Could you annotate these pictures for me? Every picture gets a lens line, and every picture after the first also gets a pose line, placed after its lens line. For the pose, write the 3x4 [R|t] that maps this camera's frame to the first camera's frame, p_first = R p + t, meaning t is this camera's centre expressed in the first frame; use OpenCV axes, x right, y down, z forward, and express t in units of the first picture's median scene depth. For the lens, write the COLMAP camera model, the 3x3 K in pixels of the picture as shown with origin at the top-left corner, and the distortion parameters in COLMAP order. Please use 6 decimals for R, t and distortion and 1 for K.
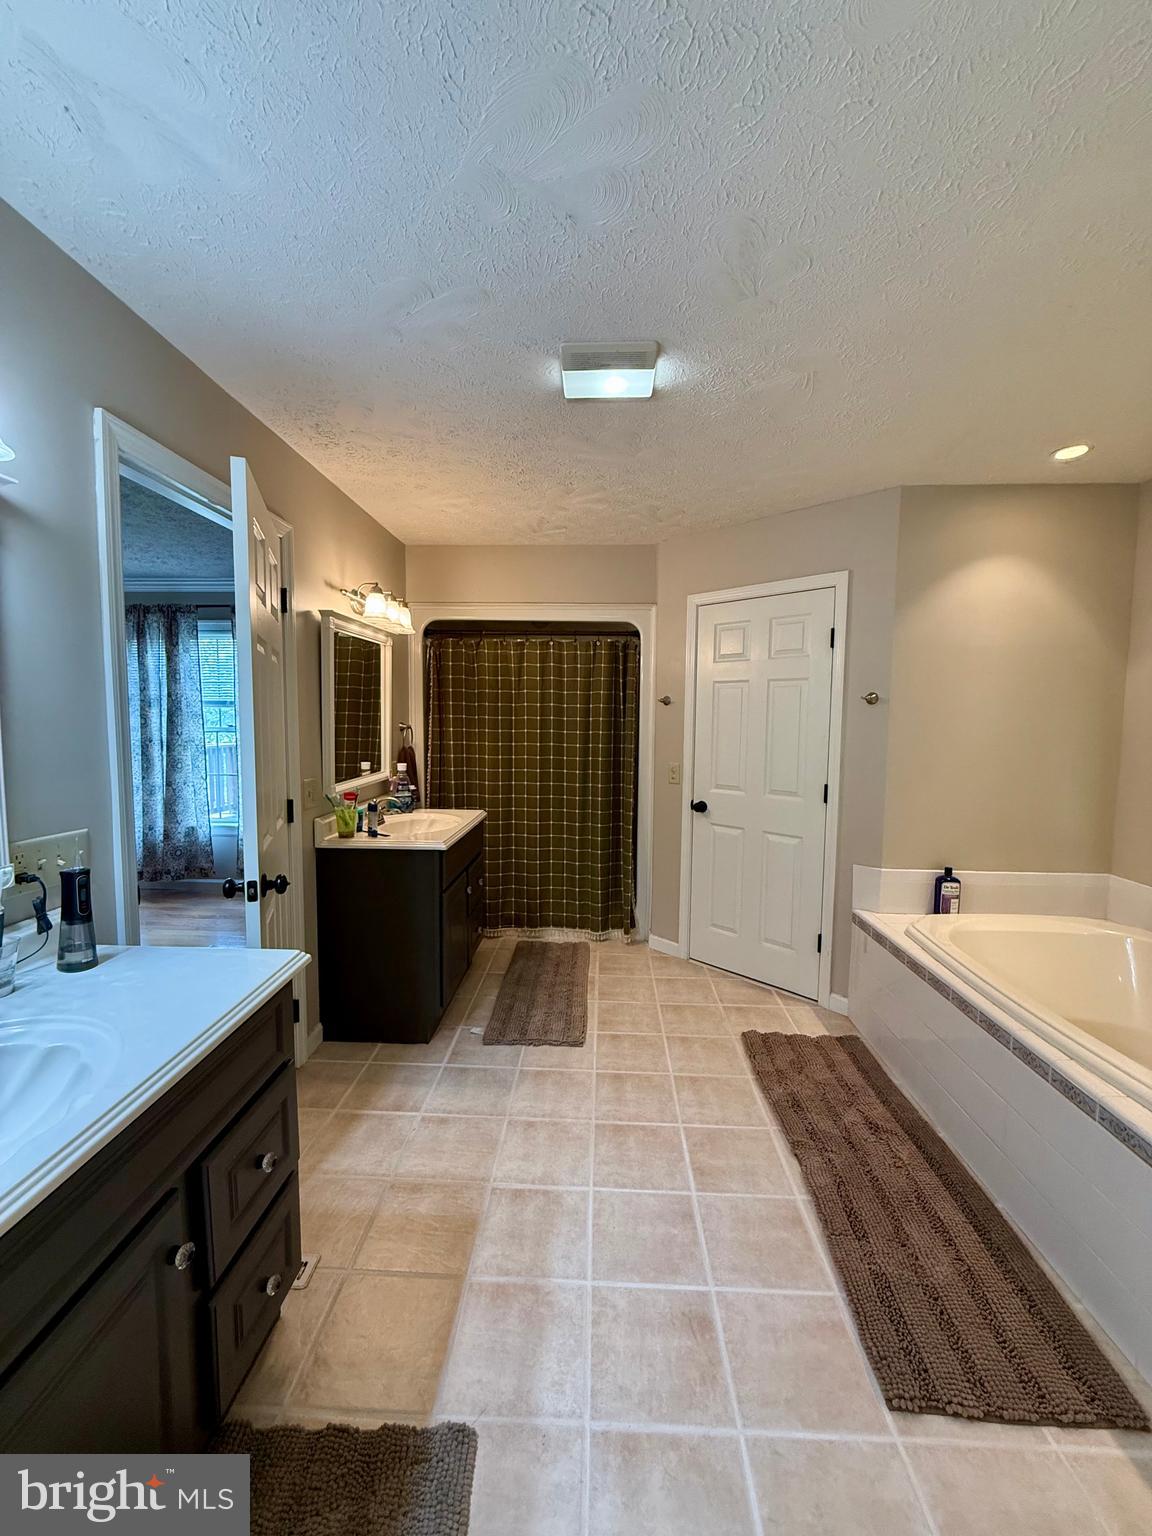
lens RADIAL K [[610.6, 0, 576.7], [0, 610.6, 762.5], [0, 0, 1]] dist [0.002035, -0.000287]
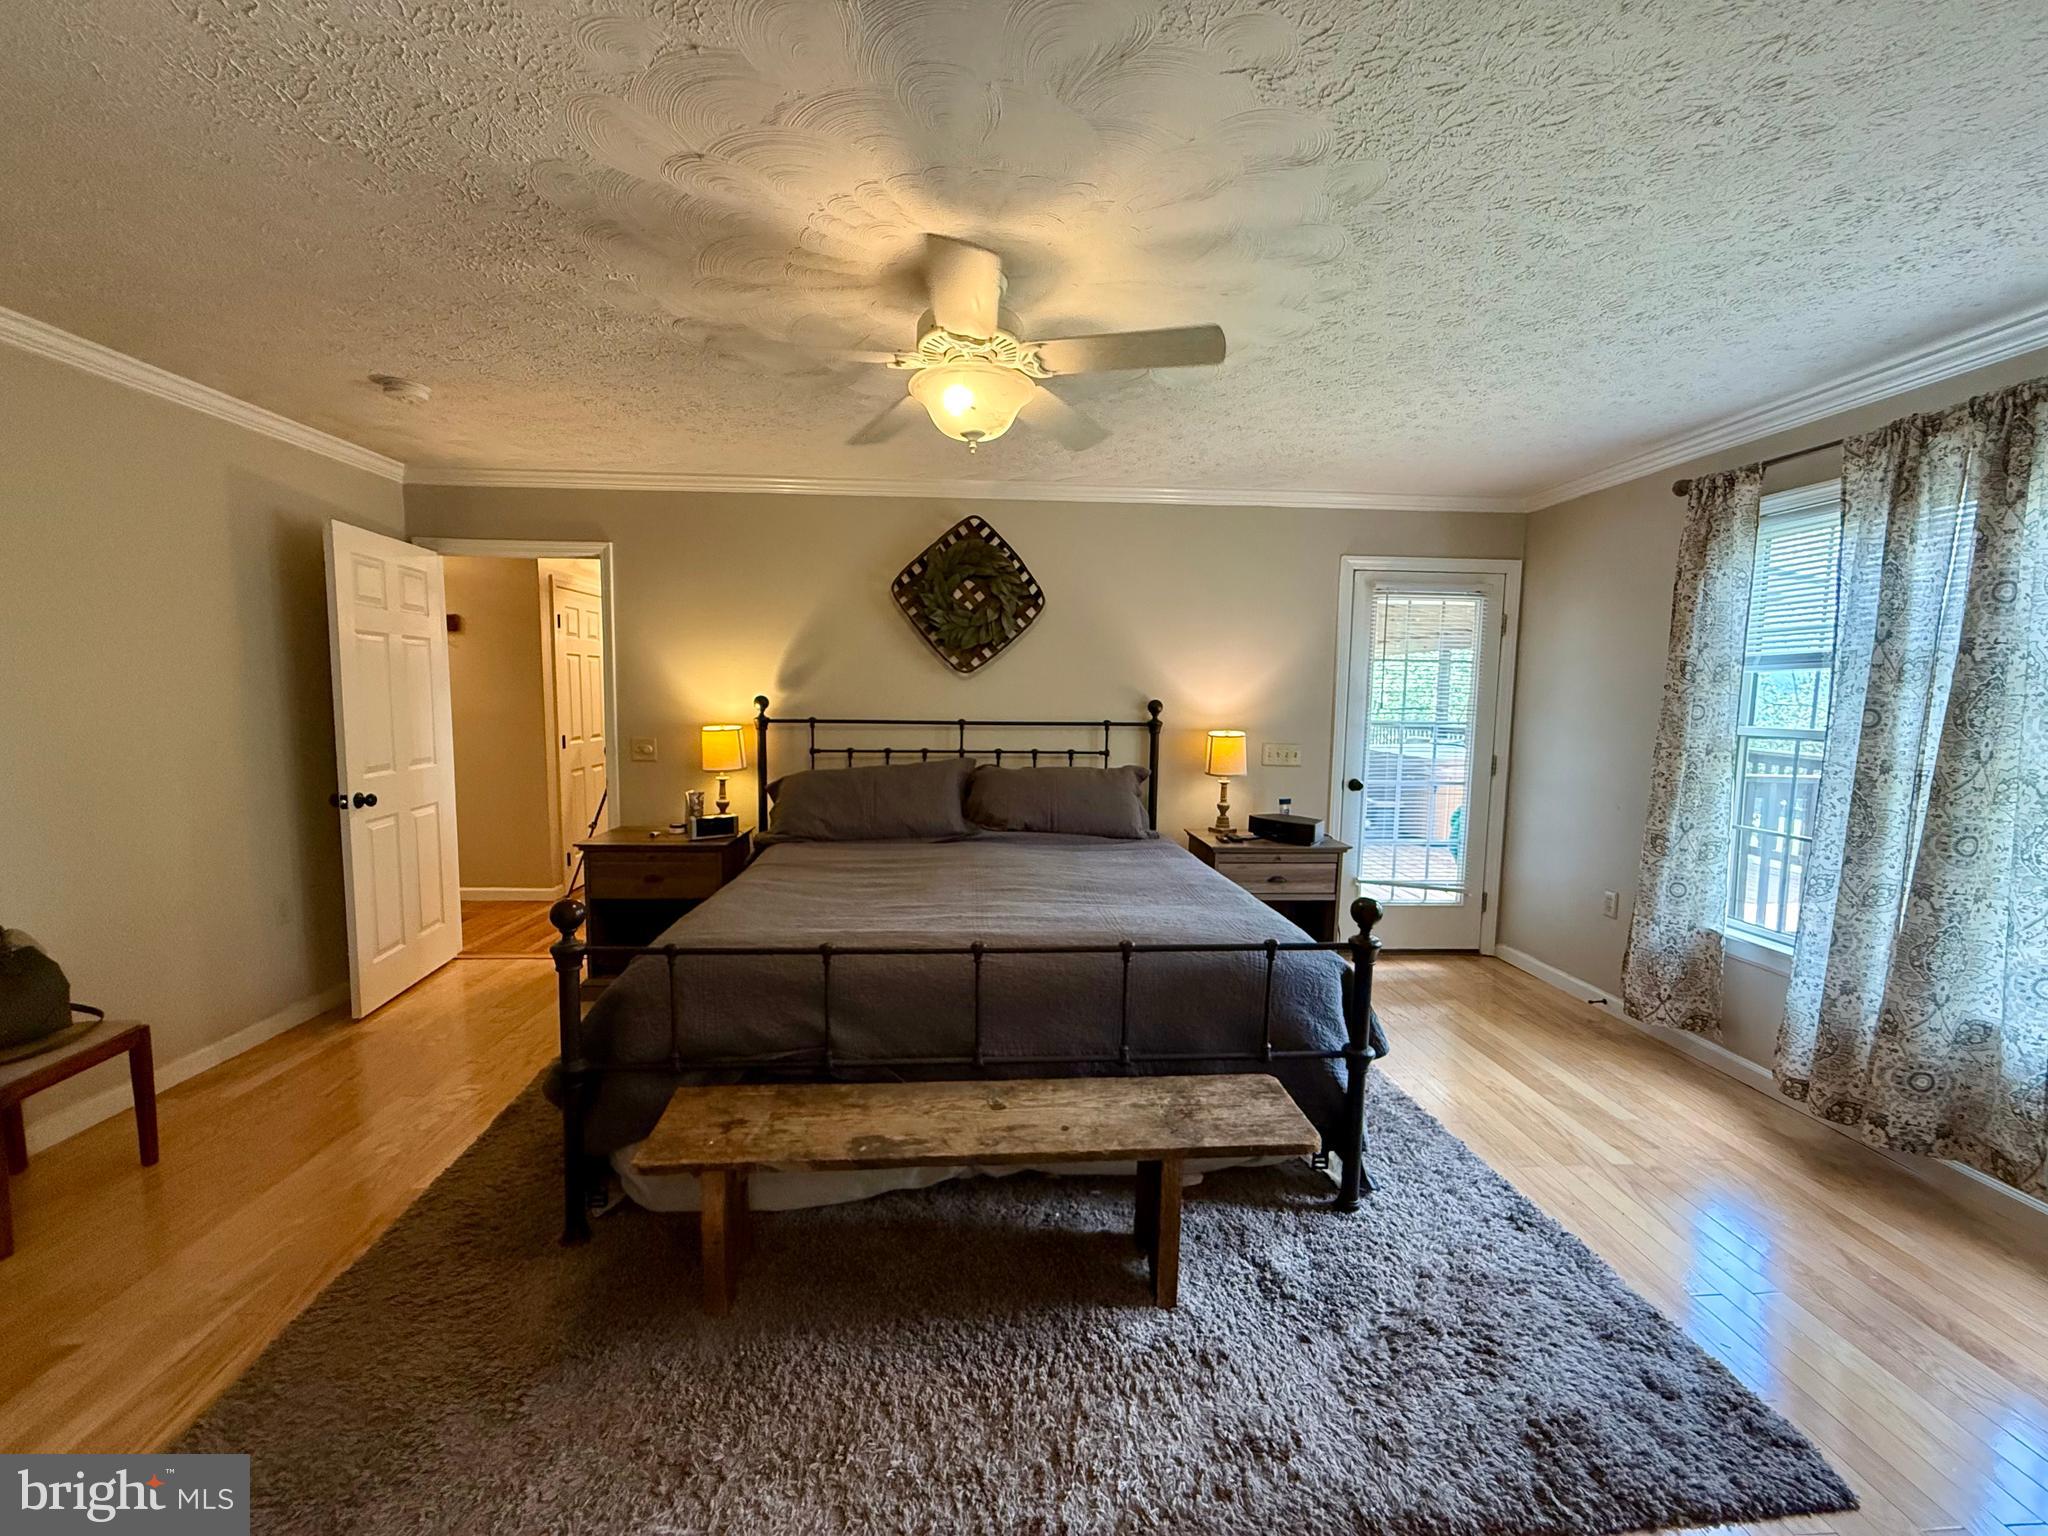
lens RADIAL K [[814.1, 0, 1020.4], [0, 814.1, 760.9], [0, 0, 1]] dist [0.002035, -0.000287]
pose [[0.096032, 0.081634, -0.992025, -0.470901], [-0.093972, 0.992923, 0.072611, -0.053384], [0.990932, 0.086250, 0.103023, 0.798514]]
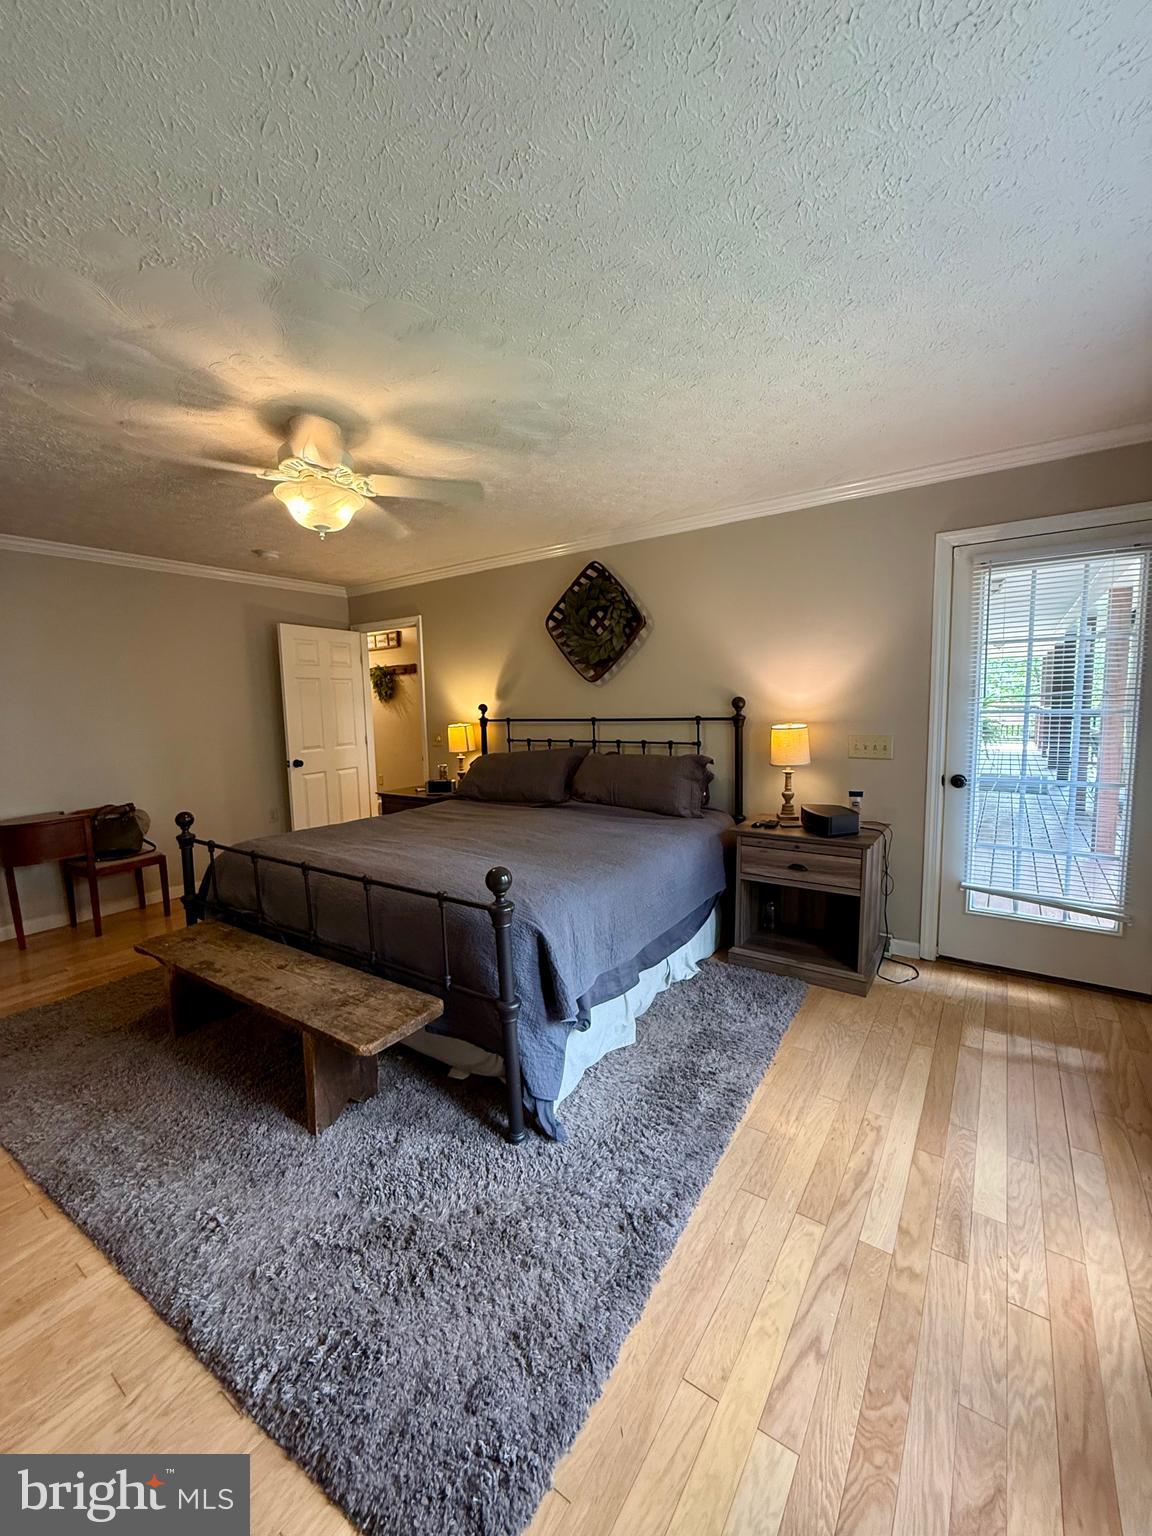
lens RADIAL K [[610.6, 0, 578.2], [0, 610.6, 761.0], [0, 0, 1]] dist [0.002035, -0.000287]
pose [[-0.534346, 0.087614, -0.840713, -0.732768], [-0.047717, 0.989901, 0.133490, -0.109331], [0.843918, 0.111446, -0.524769, 1.727766]]
